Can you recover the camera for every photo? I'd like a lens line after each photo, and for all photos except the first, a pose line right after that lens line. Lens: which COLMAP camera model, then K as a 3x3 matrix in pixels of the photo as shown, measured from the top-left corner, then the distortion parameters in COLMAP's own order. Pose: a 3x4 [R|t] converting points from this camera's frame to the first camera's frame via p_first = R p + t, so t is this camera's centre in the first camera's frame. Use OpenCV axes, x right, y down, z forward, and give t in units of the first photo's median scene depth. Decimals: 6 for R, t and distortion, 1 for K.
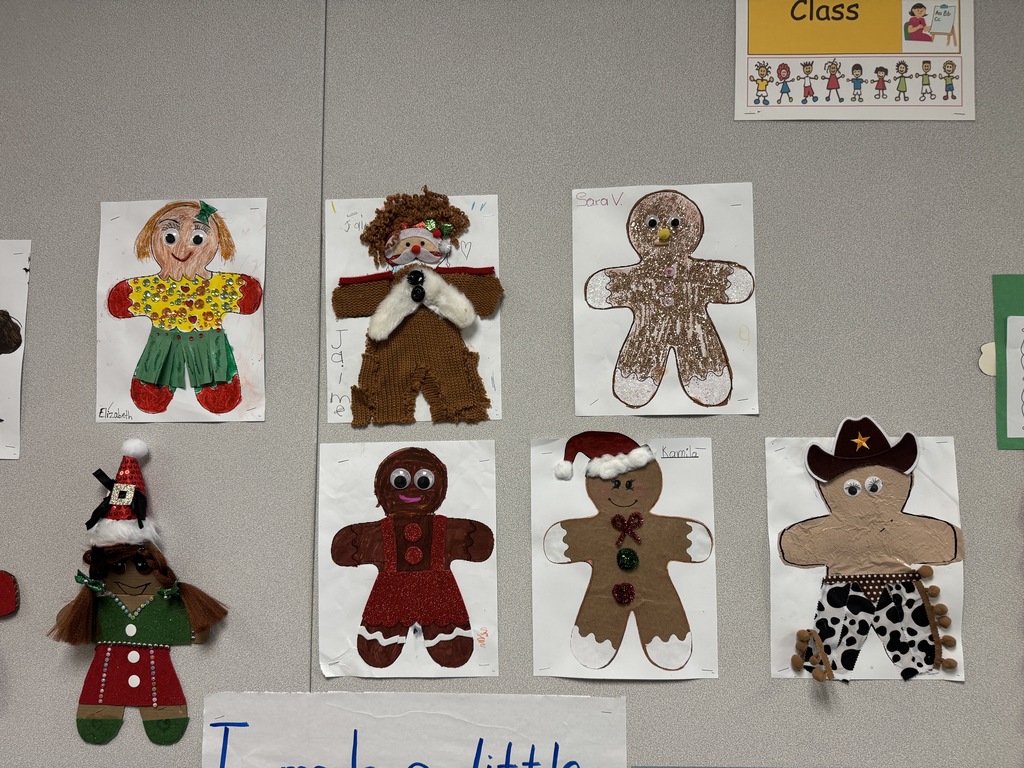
lens RADIAL K [[729.7, 0, 512.3], [0, 729.7, 385.7], [0, 0, 1]] dist [-0.008146, -0.010656]
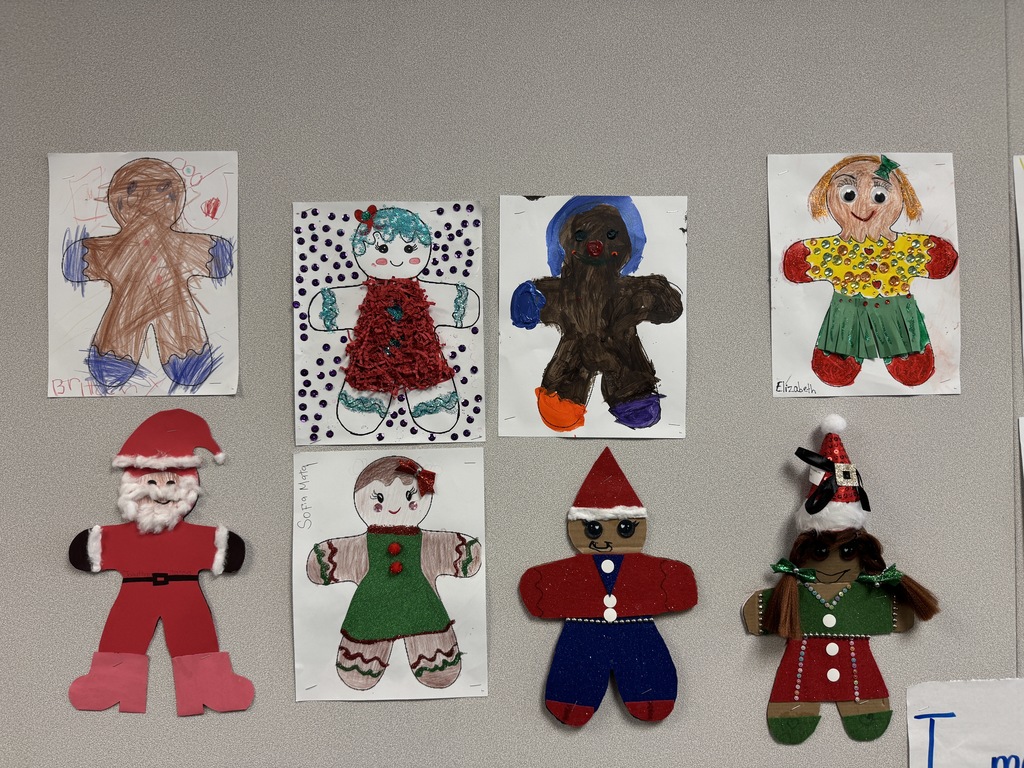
lens RADIAL K [[729.7, 0, 512.0], [0, 729.7, 383.7], [0, 0, 1]] dist [-0.008146, -0.010656]
pose [[0.998463, -0.010598, 0.054396, -0.954913], [0.008889, 0.999462, 0.031579, 0.001453], [-0.054701, -0.031047, 0.998020, 0.103023]]
